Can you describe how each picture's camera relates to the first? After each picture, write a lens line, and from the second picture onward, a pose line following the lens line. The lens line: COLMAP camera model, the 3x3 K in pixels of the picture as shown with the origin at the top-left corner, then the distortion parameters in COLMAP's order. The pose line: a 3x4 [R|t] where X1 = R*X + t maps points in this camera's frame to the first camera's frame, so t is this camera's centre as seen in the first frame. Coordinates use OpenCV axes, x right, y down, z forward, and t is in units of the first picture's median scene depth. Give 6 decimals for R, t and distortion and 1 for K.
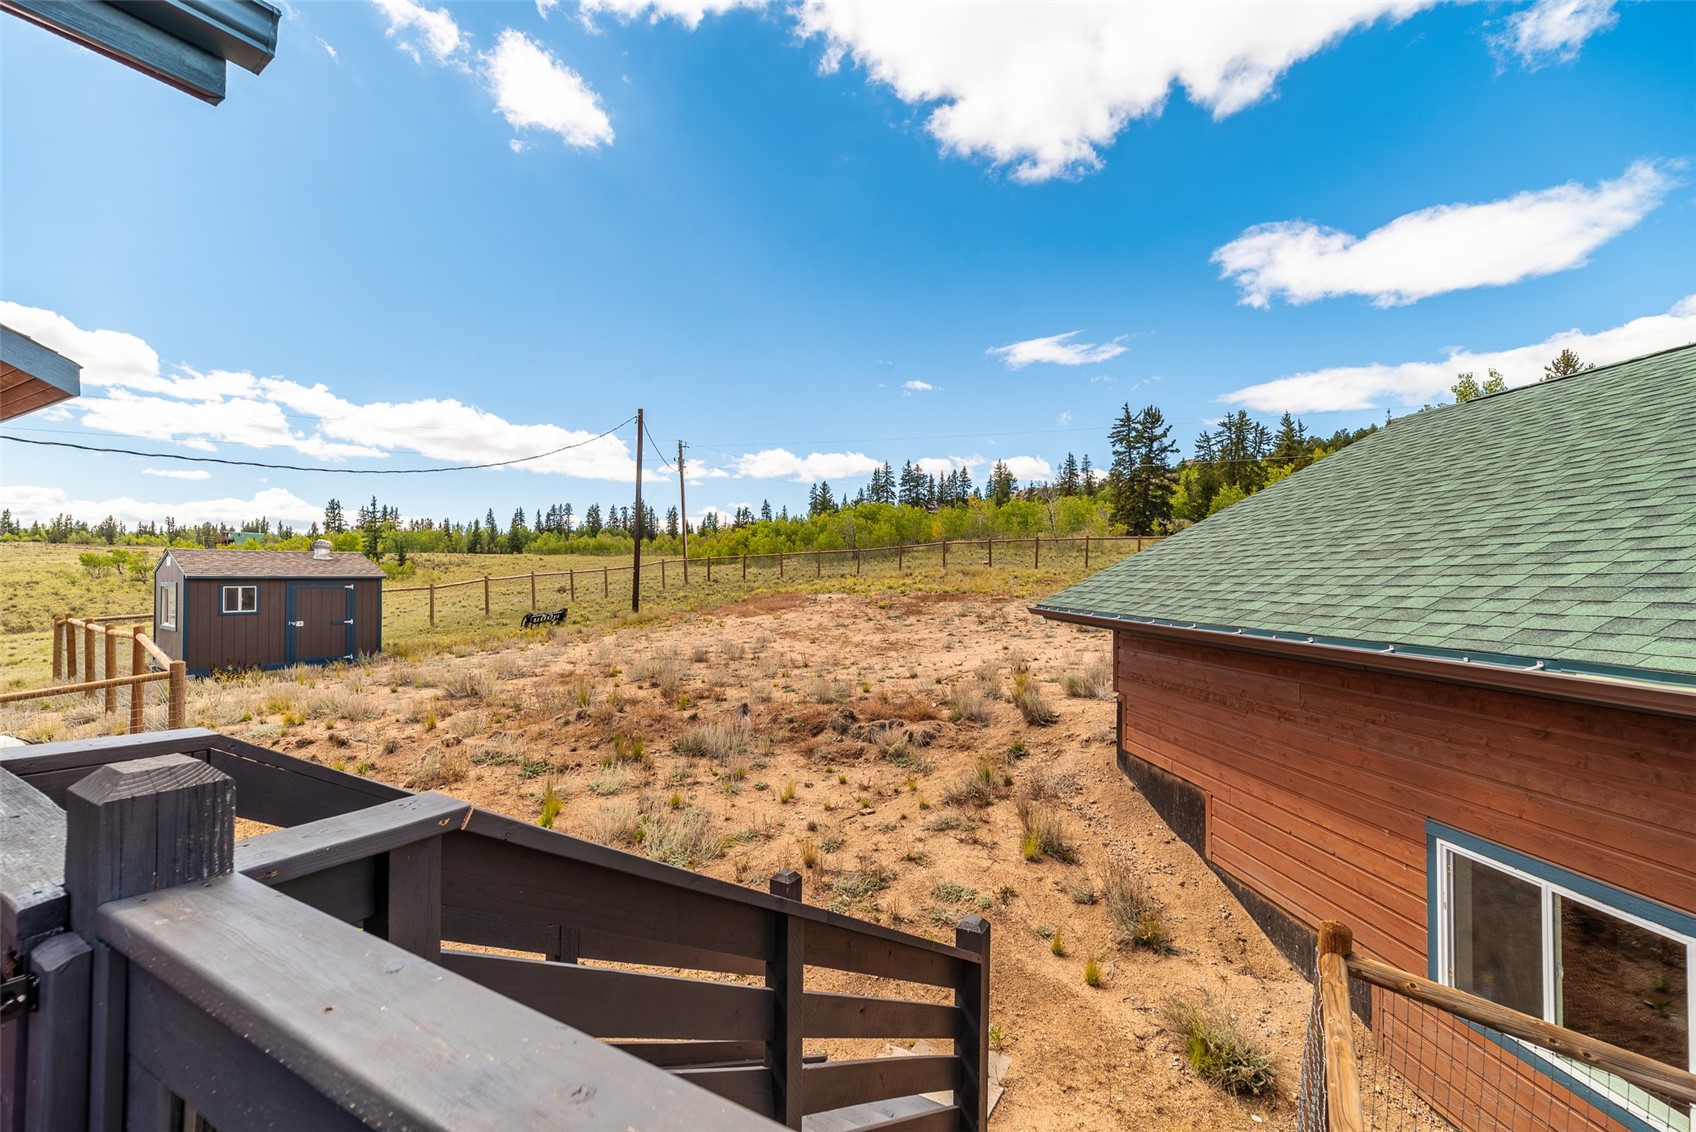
lens RADIAL K [[732.4, 0, 848.0], [0, 732.4, 566.0], [0, 0, 1]] dist [0.000946, 0.000067]
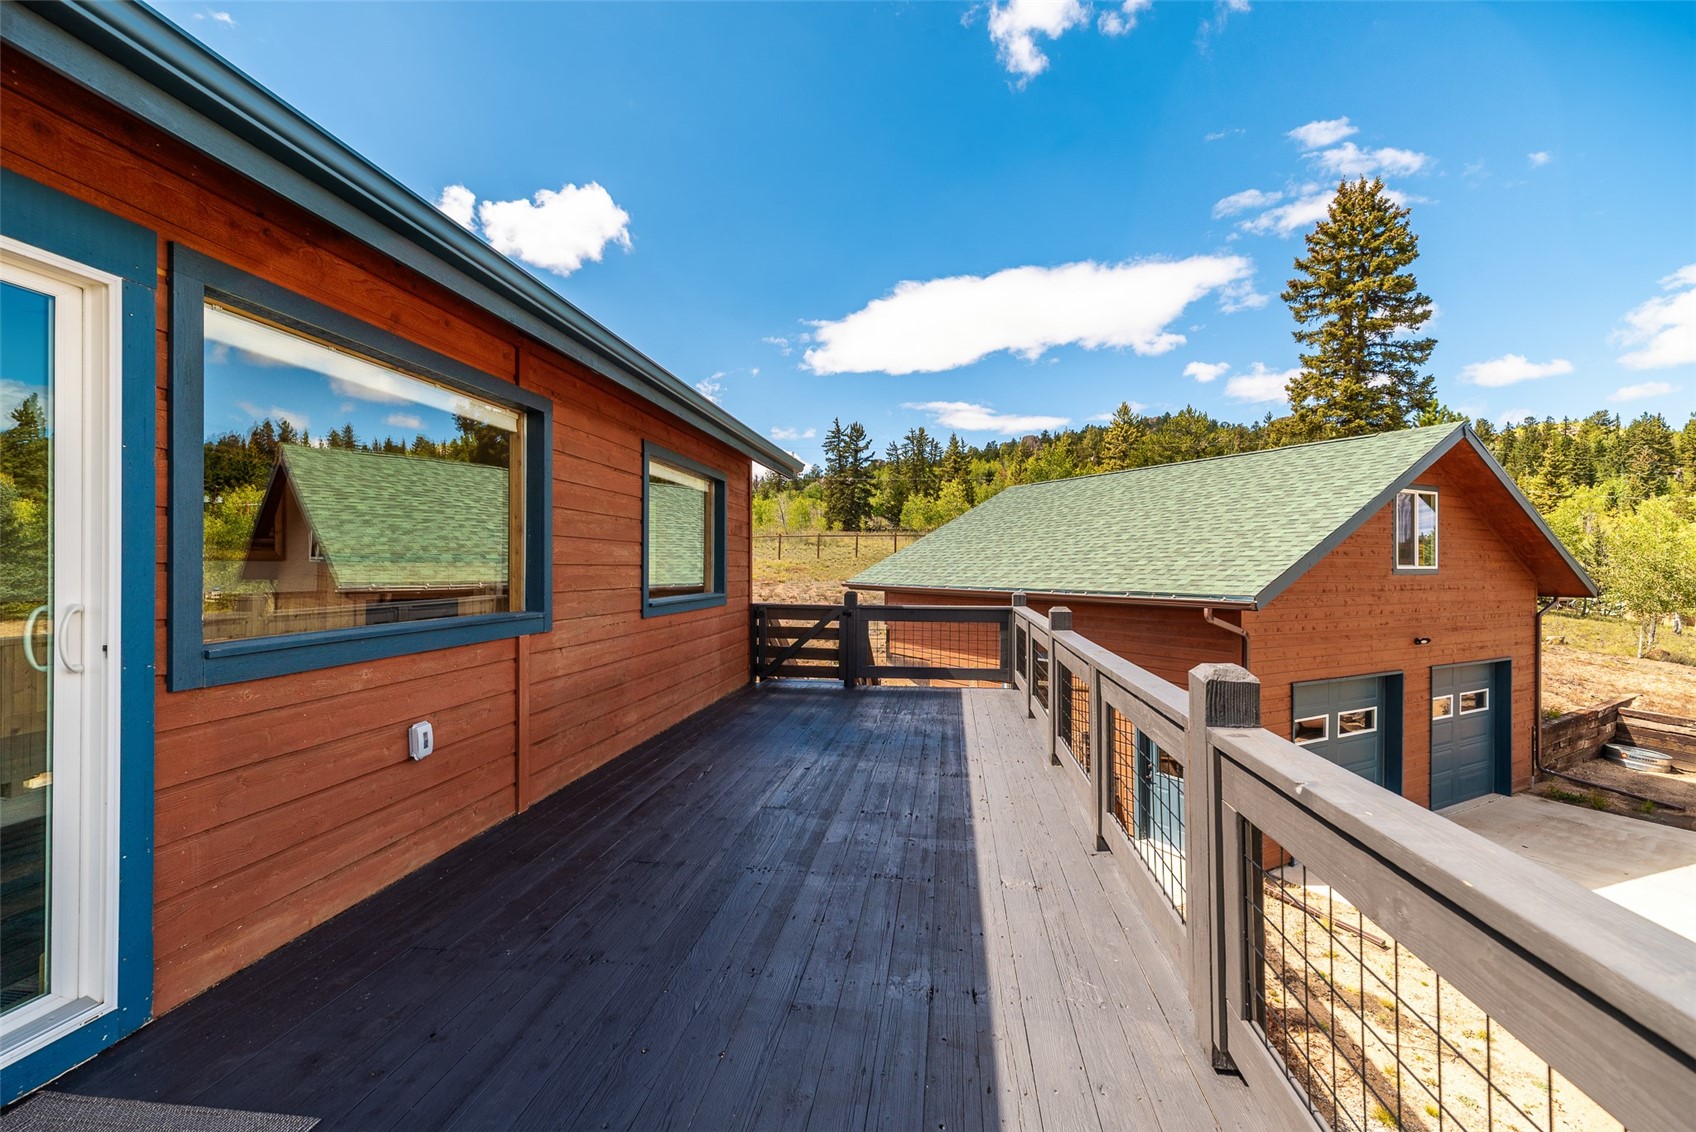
lens RADIAL K [[732.4, 0, 848.0], [0, 732.4, 566.0], [0, 0, 1]] dist [0.000946, 0.000067]
pose [[0.921545, -0.006338, 0.388221, -0.066737], [-0.000066, 0.999864, 0.016480, -0.002623], [-0.388272, -0.015213, 0.921419, -0.105721]]
